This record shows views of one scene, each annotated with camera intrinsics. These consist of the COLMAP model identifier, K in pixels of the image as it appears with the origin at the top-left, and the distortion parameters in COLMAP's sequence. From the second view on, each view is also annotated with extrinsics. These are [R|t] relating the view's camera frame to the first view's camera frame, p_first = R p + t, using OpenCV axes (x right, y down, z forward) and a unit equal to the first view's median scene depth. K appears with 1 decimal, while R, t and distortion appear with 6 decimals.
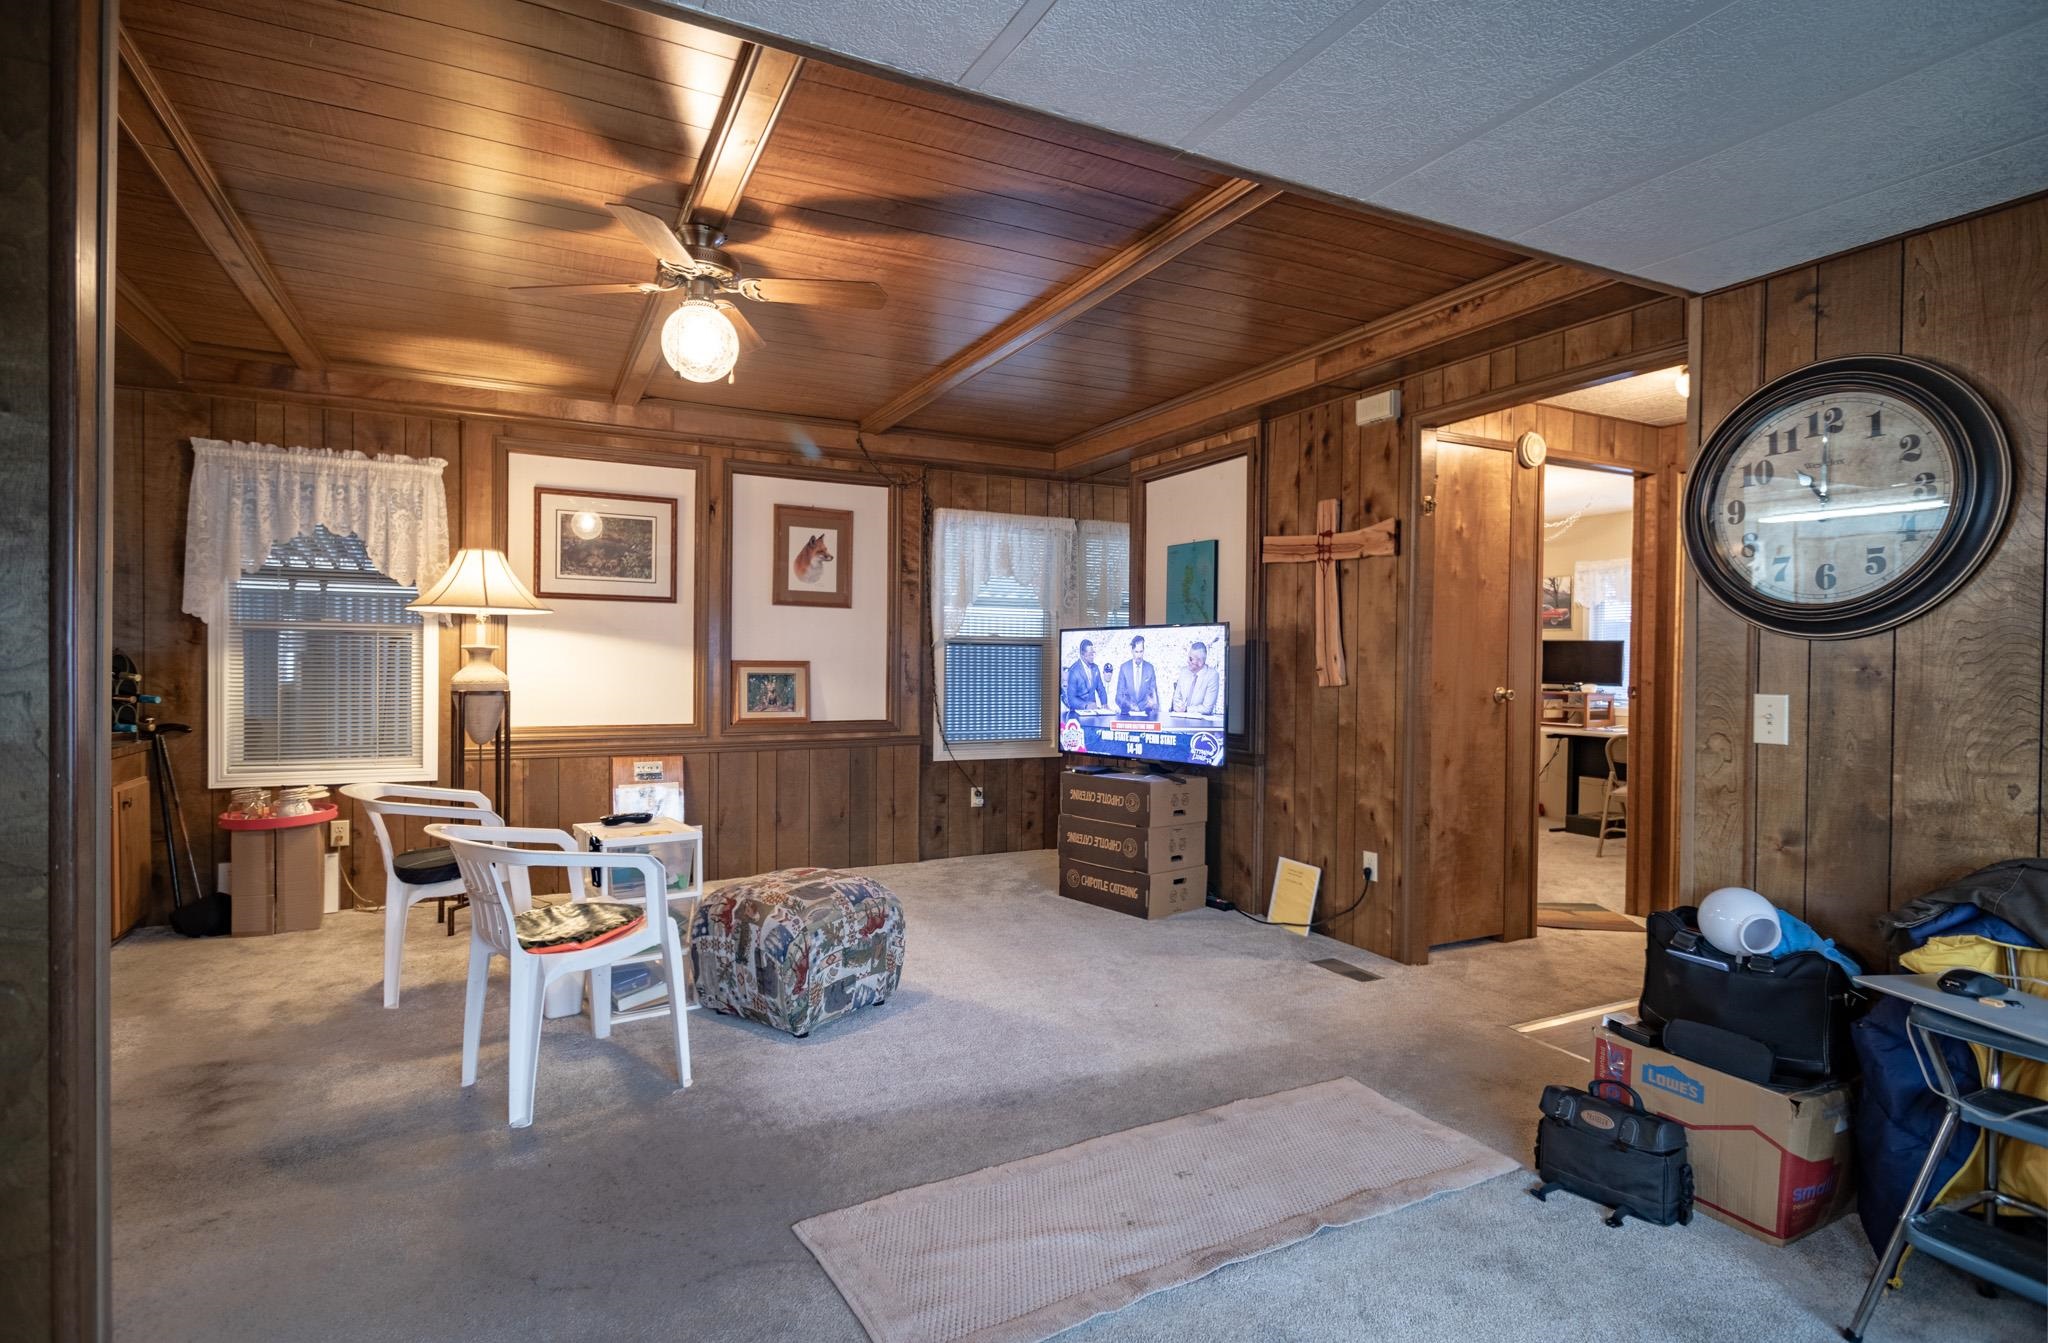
lens RADIAL K [[1008.9, 0, 1024.0], [0, 1008.9, 671.5], [0, 0, 1]] dist [-0.001690, -0.000840]
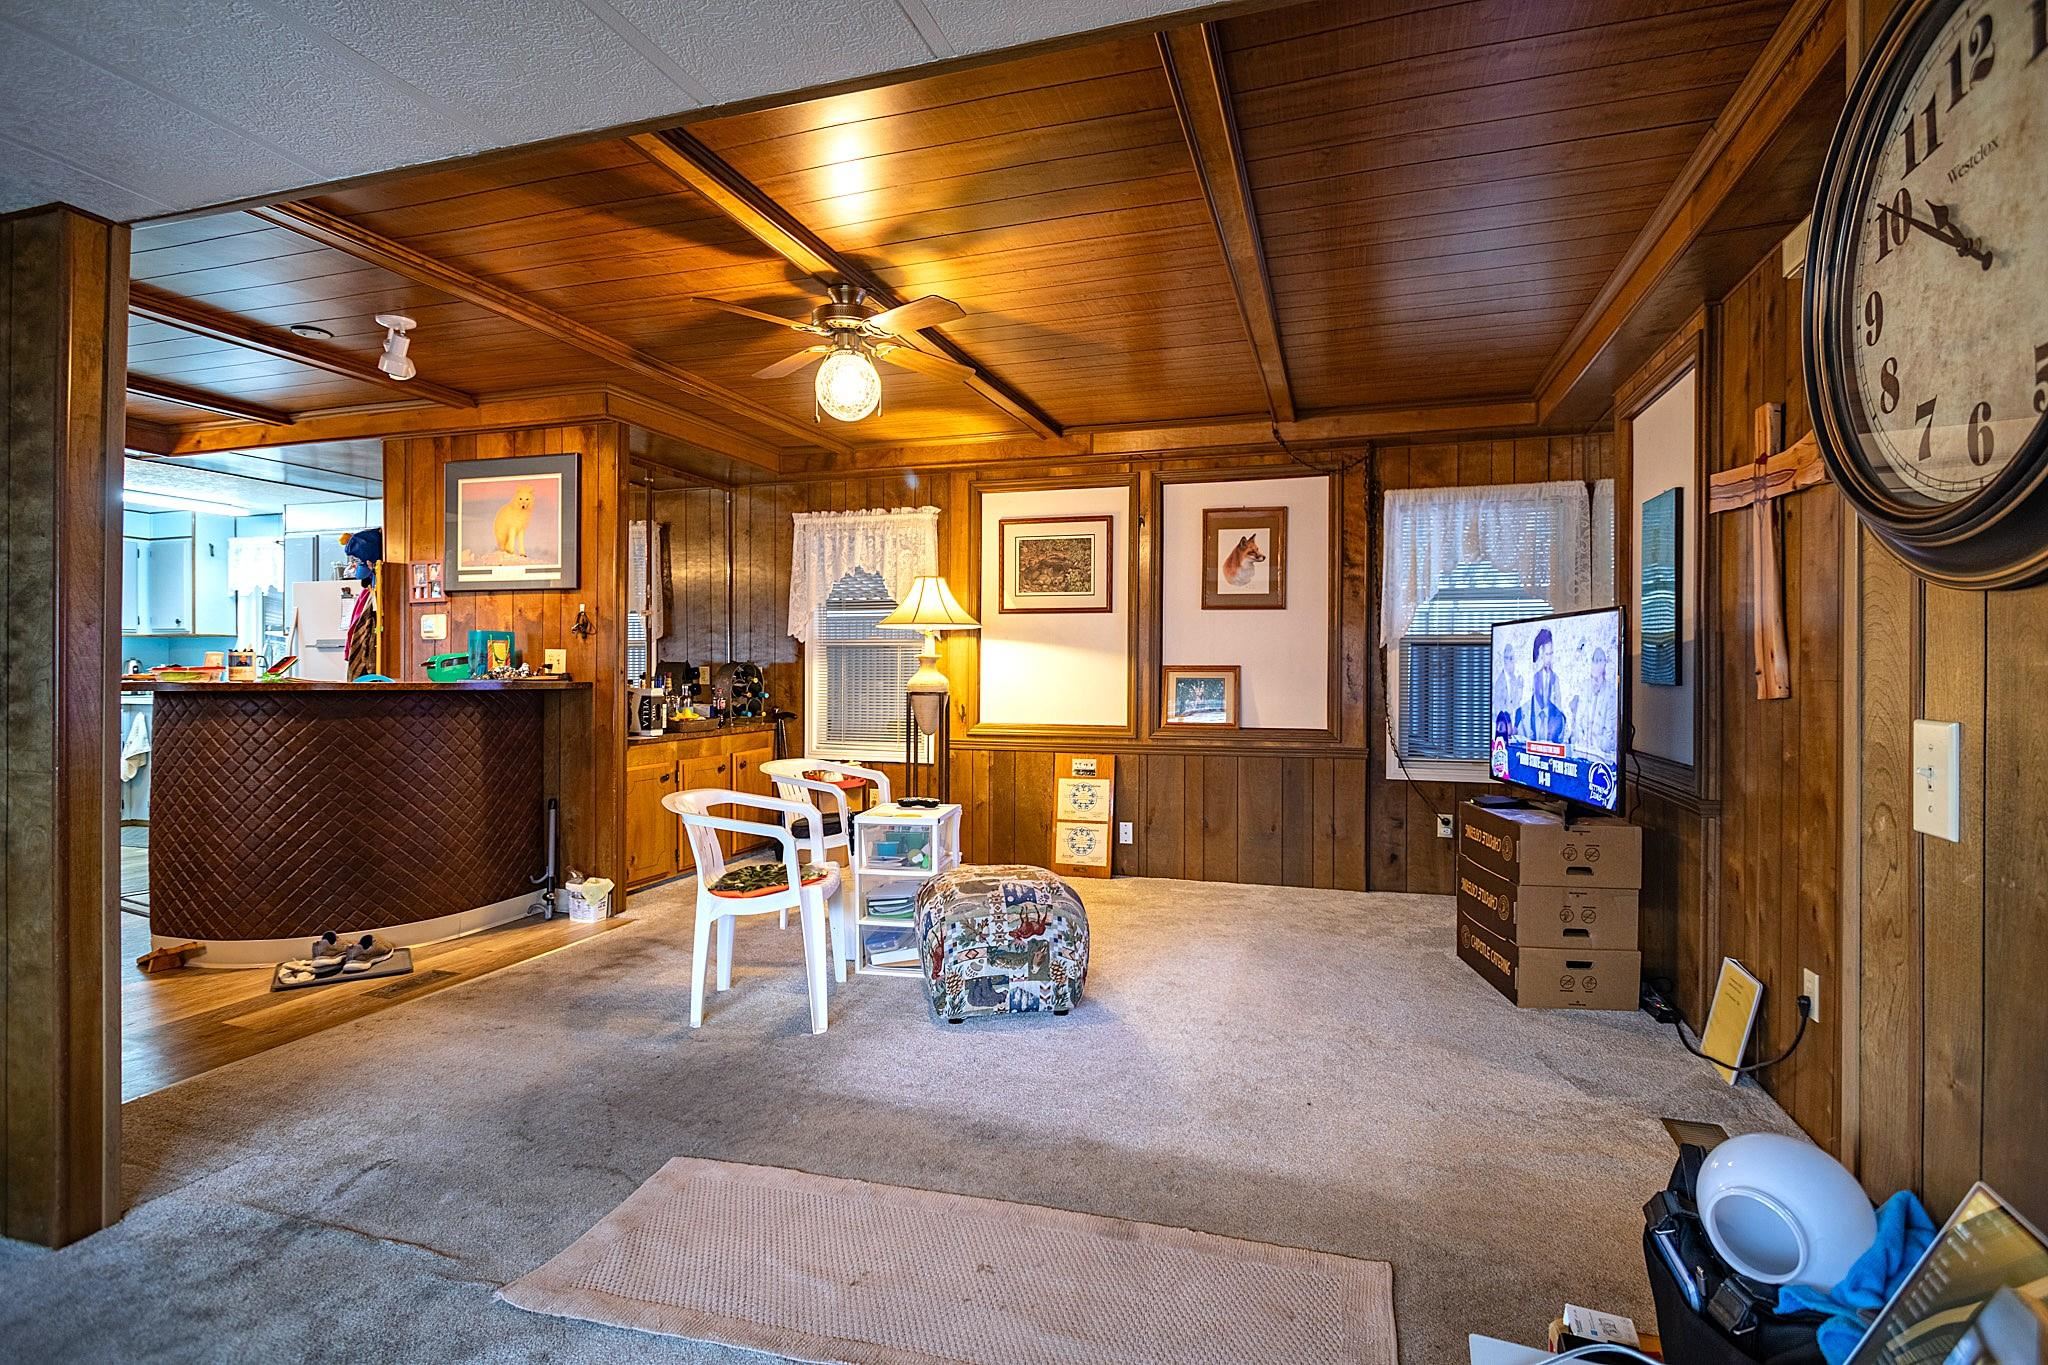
lens RADIAL K [[996.2, 0, 1028.7], [0, 996.2, 666.9], [0, 0, 1]] dist [0.001353, -0.000256]
pose [[0.711713, -0.006725, -0.702438, 0.367584], [-0.002131, 0.999929, -0.011732, 0.002499], [0.702467, 0.009846, 0.711648, 0.202962]]
